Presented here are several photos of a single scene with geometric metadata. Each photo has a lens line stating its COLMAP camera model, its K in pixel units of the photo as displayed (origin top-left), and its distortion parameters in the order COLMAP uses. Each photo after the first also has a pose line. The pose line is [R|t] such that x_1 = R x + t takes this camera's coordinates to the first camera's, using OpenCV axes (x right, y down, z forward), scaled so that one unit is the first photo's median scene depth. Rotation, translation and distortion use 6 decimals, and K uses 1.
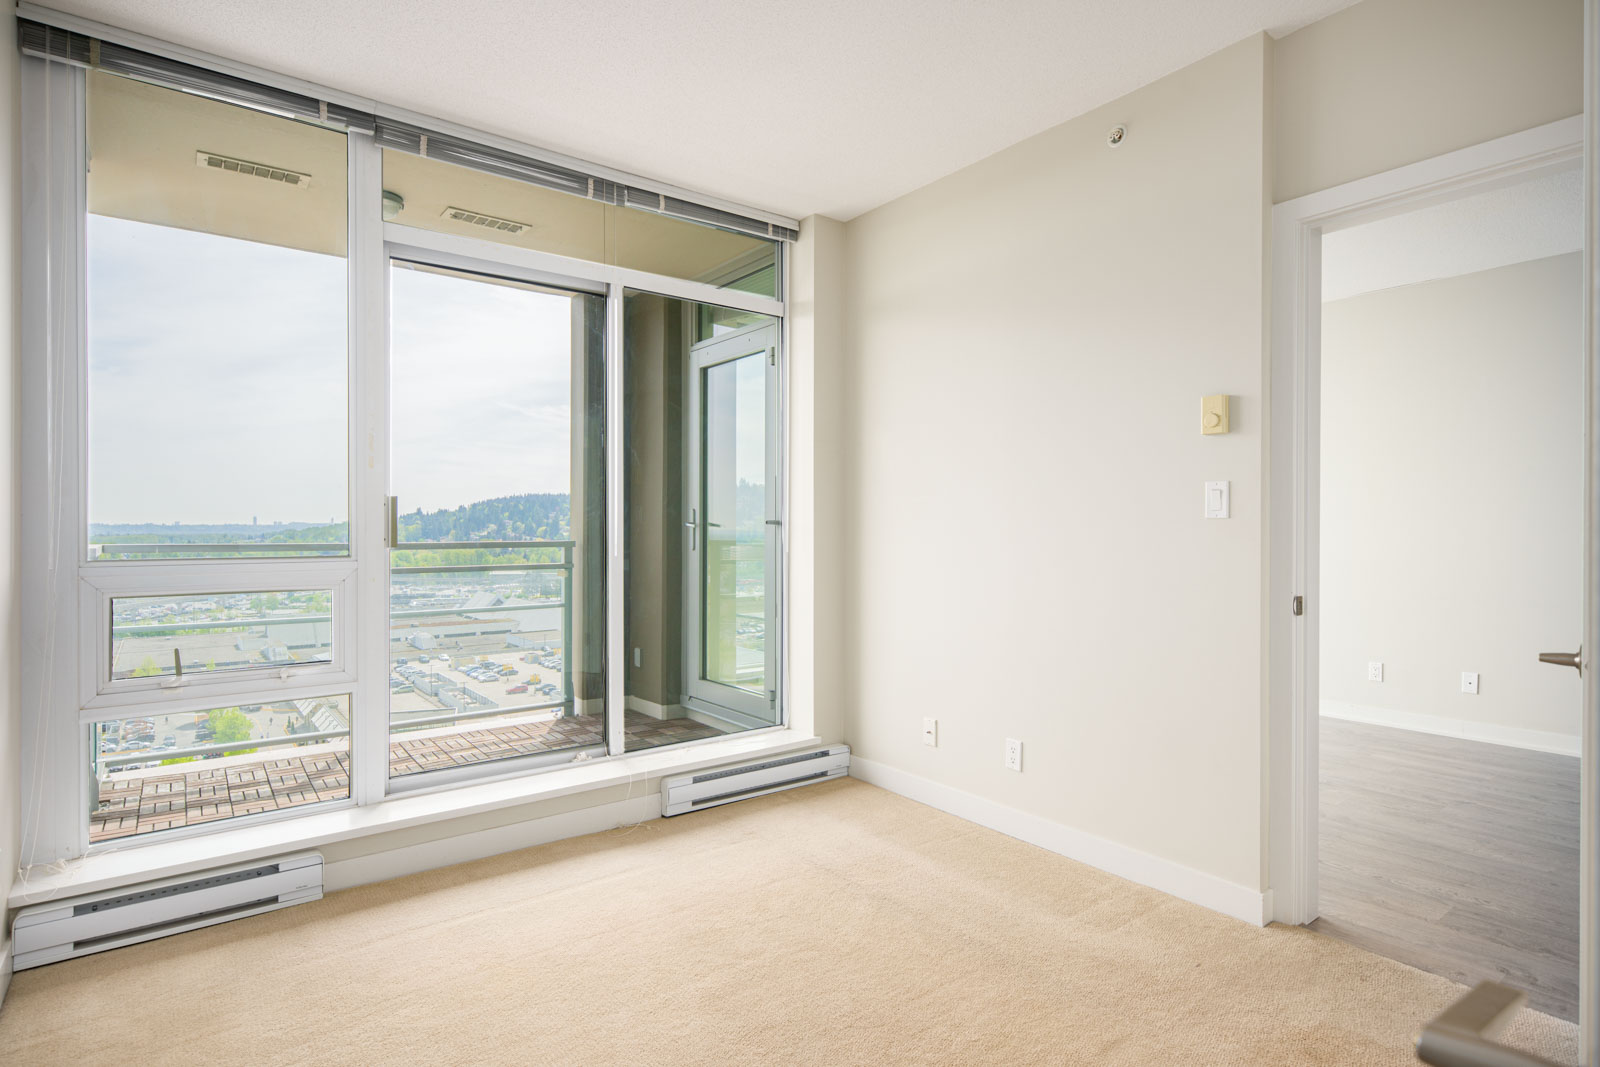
lens RADIAL K [[827.9, 0, 804.4], [0, 827.9, 529.7], [0, 0, 1]] dist [0.004287, 0.000238]
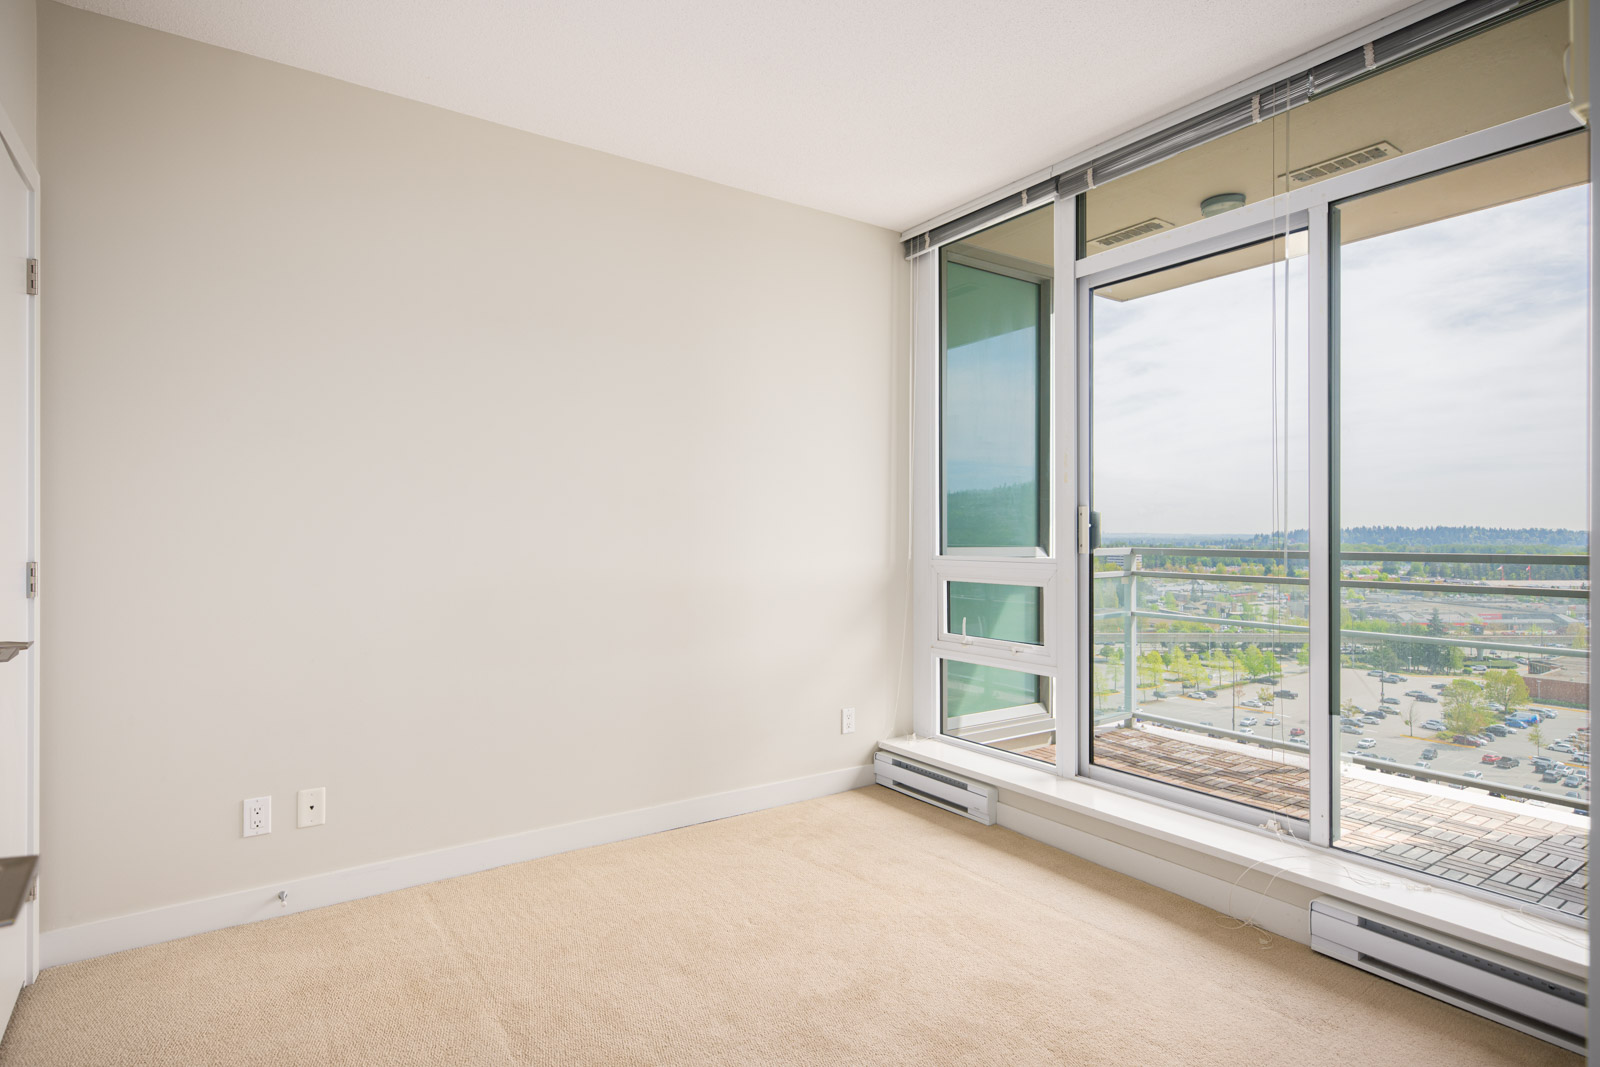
lens RADIAL K [[827.9, 0, 804.4], [0, 827.9, 529.7], [0, 0, 1]] dist [0.004287, 0.000238]
pose [[-0.042846, -0.004597, -0.999071, 0.549571], [-0.003422, 0.999984, -0.004454, -0.003327], [0.999076, 0.003228, -0.042861, 0.598850]]
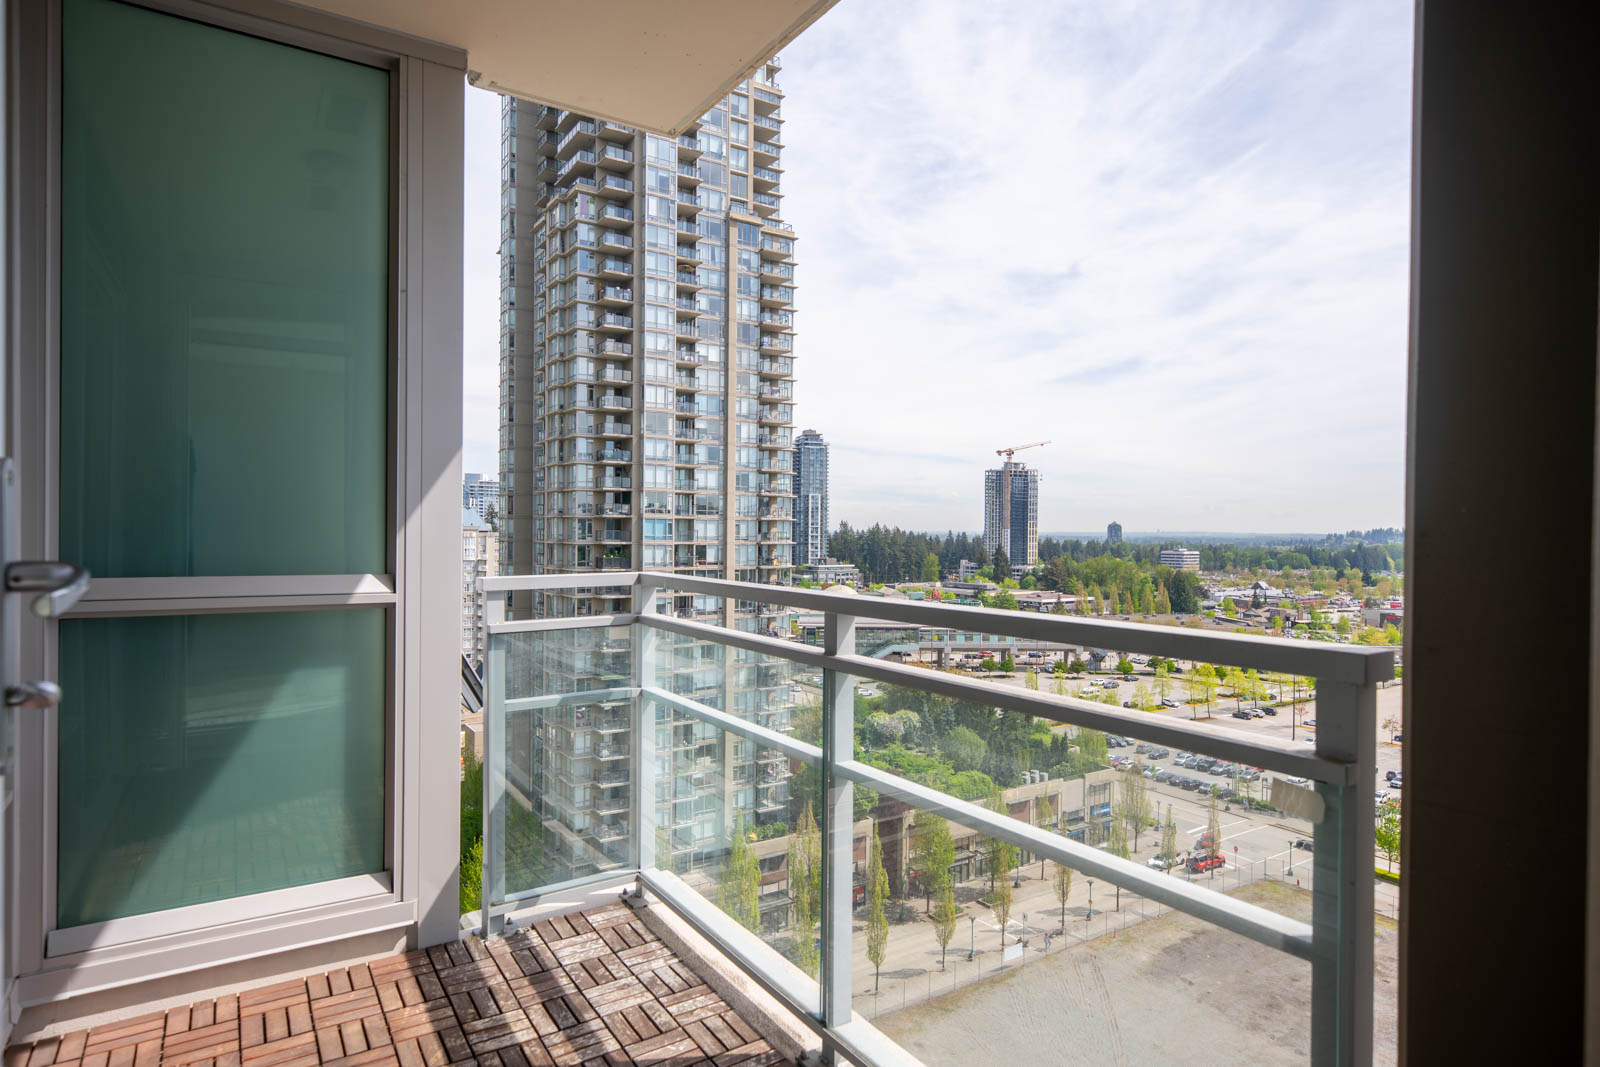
lens RADIAL K [[902.0, 0, 805.3], [0, 902.0, 532.5], [0, 0, 1]] dist [0.004824, -0.000214]
pose [[-0.069106, 0.002595, -0.997606, -0.077896], [-0.009898, 0.999946, 0.003286, -0.023377], [0.997560, 0.010101, -0.069076, 1.336732]]
